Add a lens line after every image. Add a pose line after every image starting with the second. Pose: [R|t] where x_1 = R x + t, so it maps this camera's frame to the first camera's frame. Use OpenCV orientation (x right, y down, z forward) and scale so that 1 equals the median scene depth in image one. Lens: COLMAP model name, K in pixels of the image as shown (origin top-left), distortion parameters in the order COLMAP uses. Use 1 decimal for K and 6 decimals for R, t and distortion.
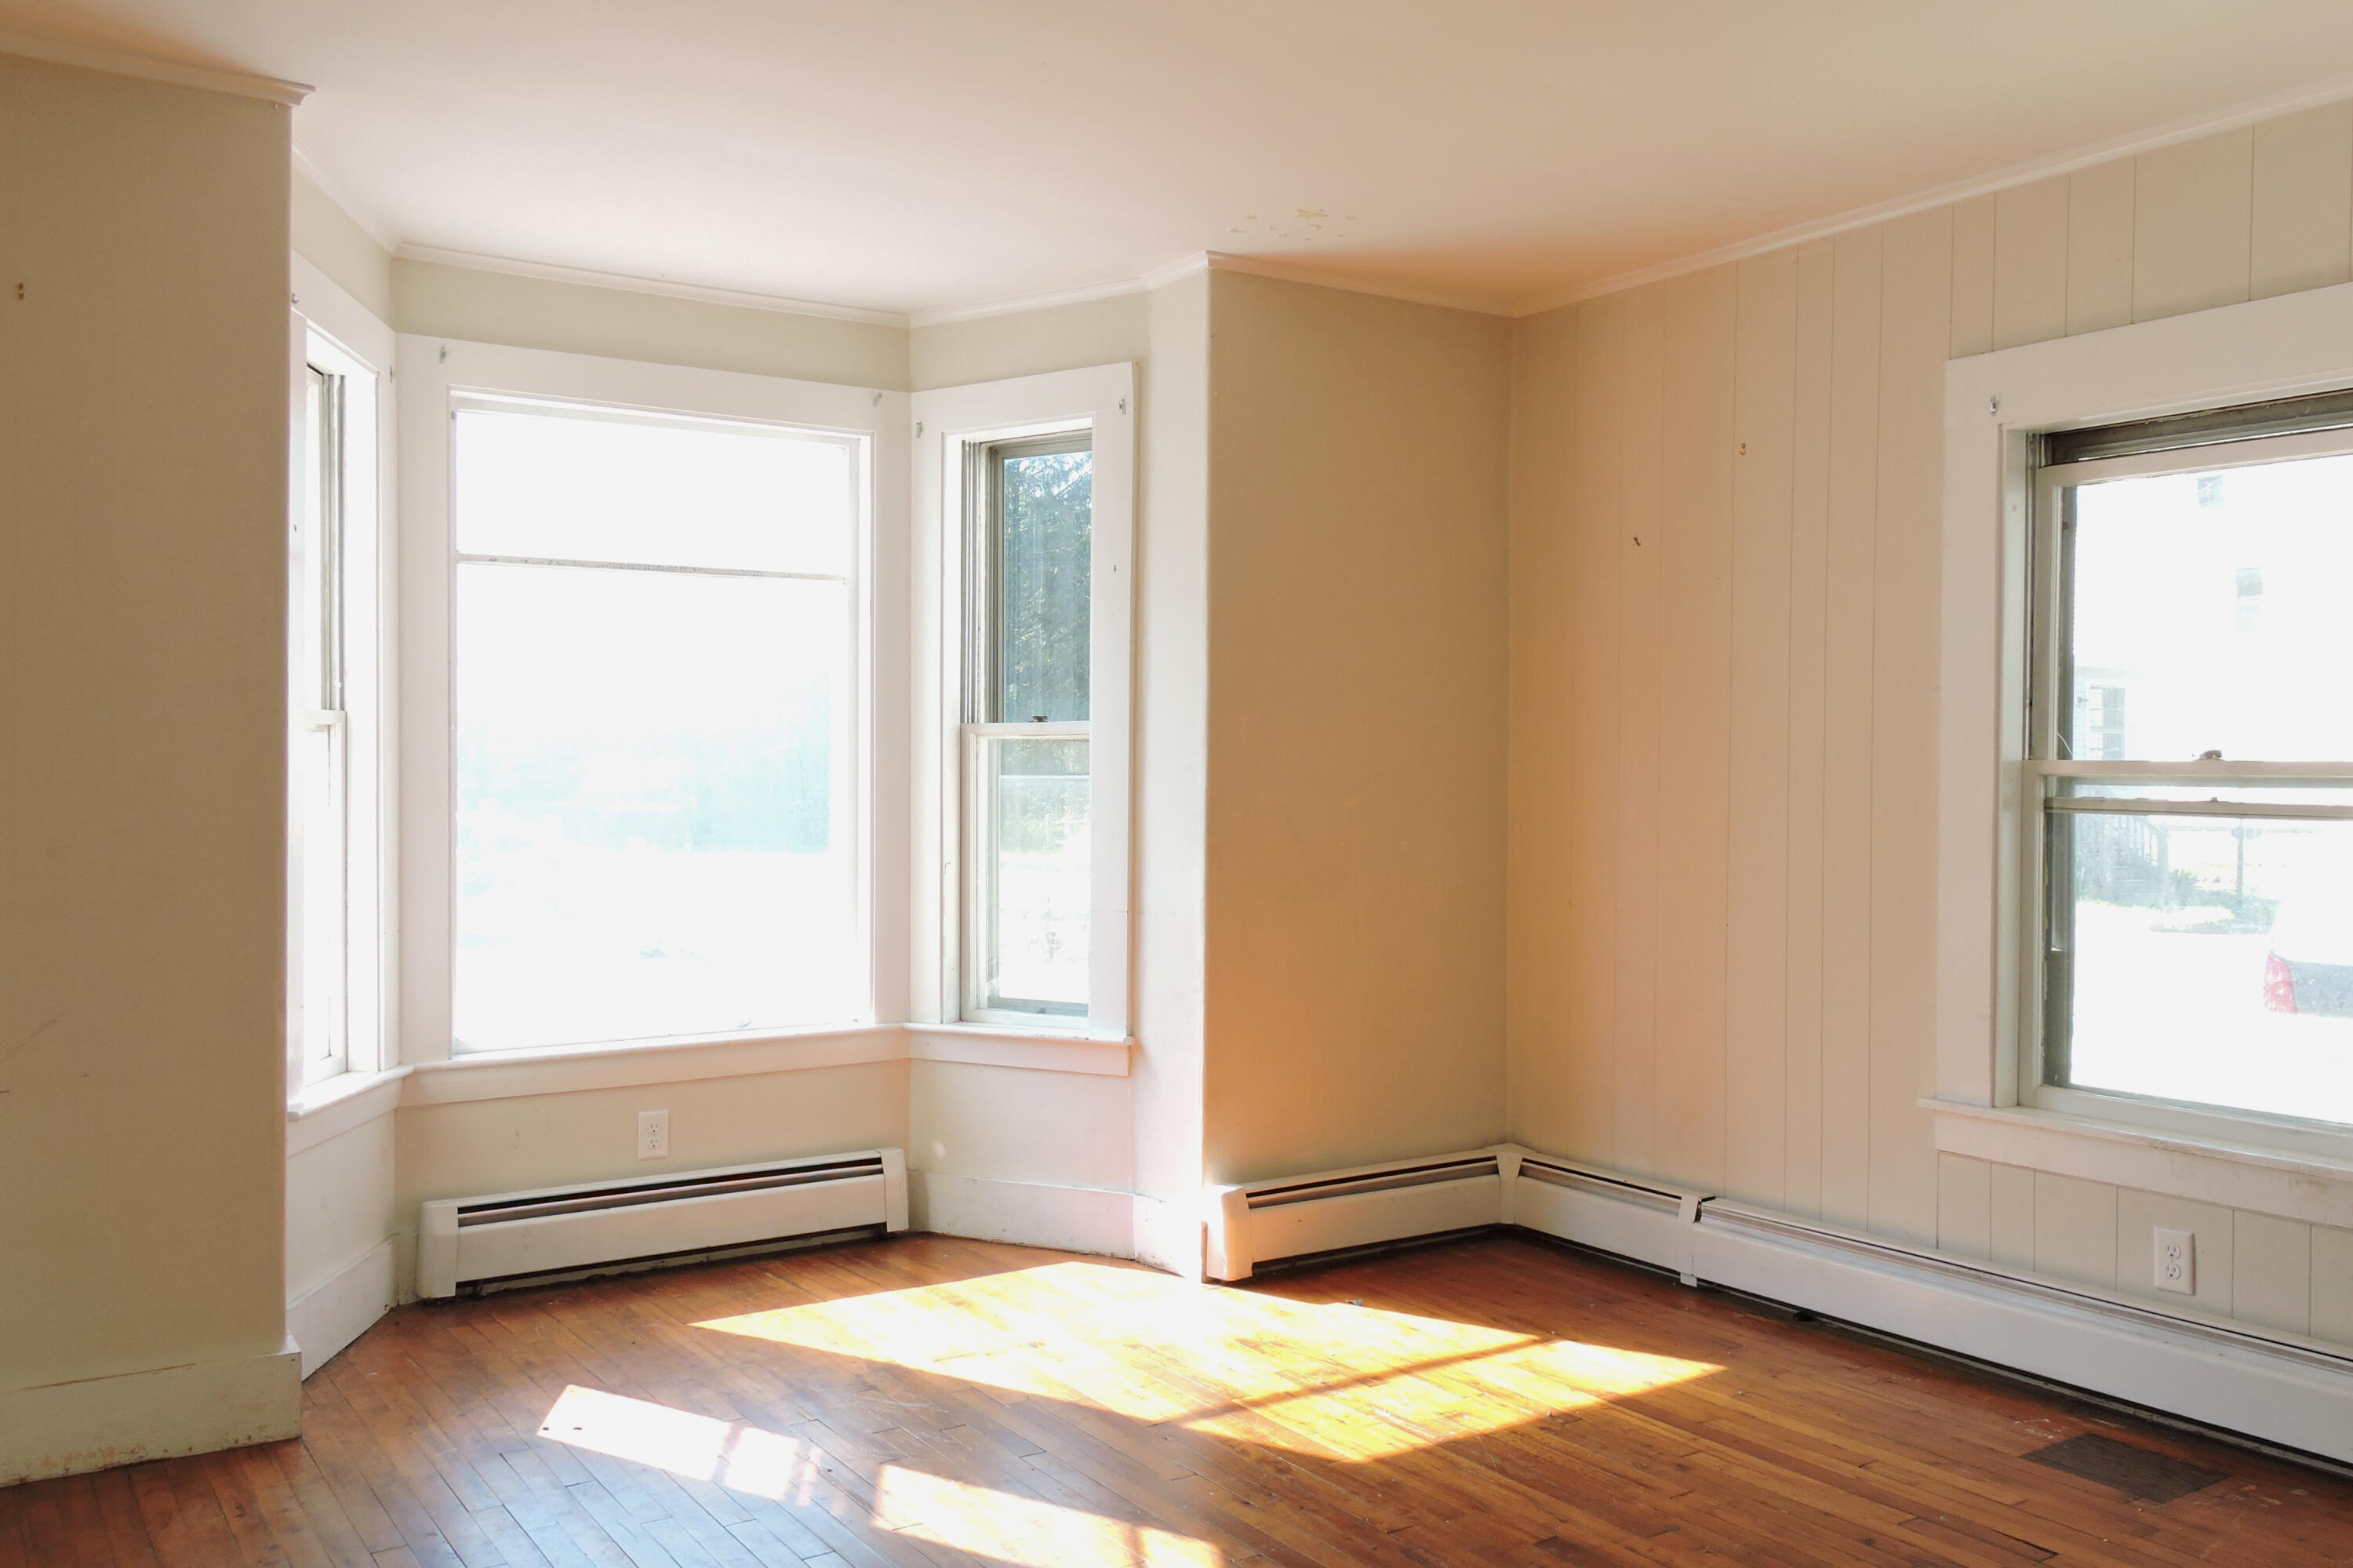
lens RADIAL K [[1968.2, 0, 1176.5], [0, 1968.2, 784.0], [0, 0, 1]] dist [0.000247, -0.000424]
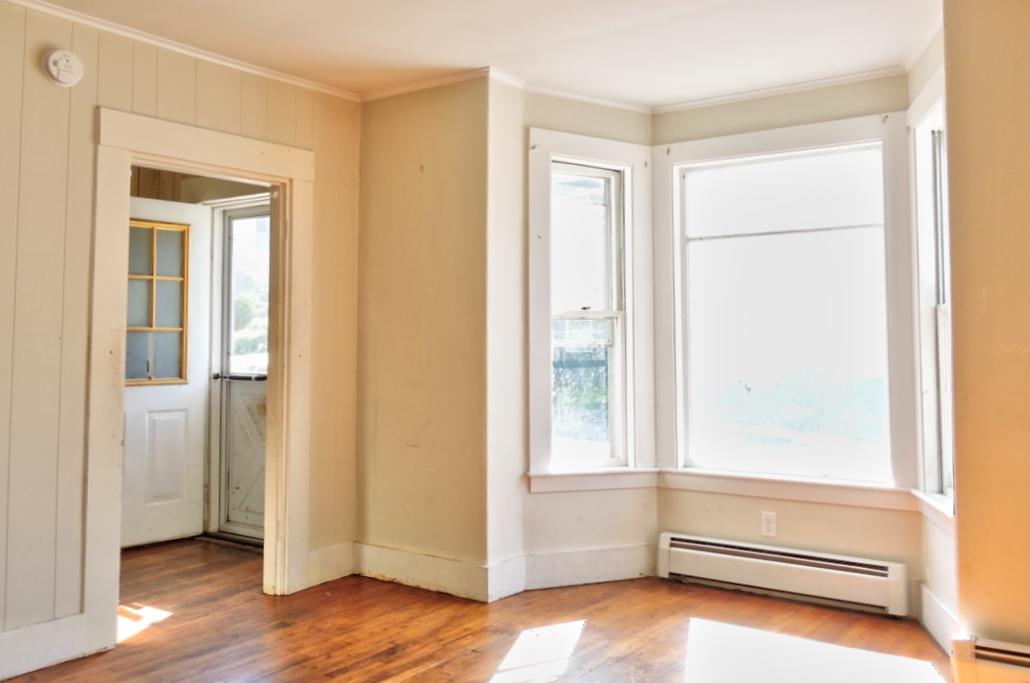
lens RADIAL K [[856.1, 0, 515.5], [0, 856.1, 291.5], [0, 0, 1]] dist [-0.004002, -0.010517]
pose [[0.382535, -0.057426, -0.922155, 0.442575], [-0.008424, 0.997808, -0.065632, 0.007507], [0.923903, 0.032875, 0.381213, 0.458357]]
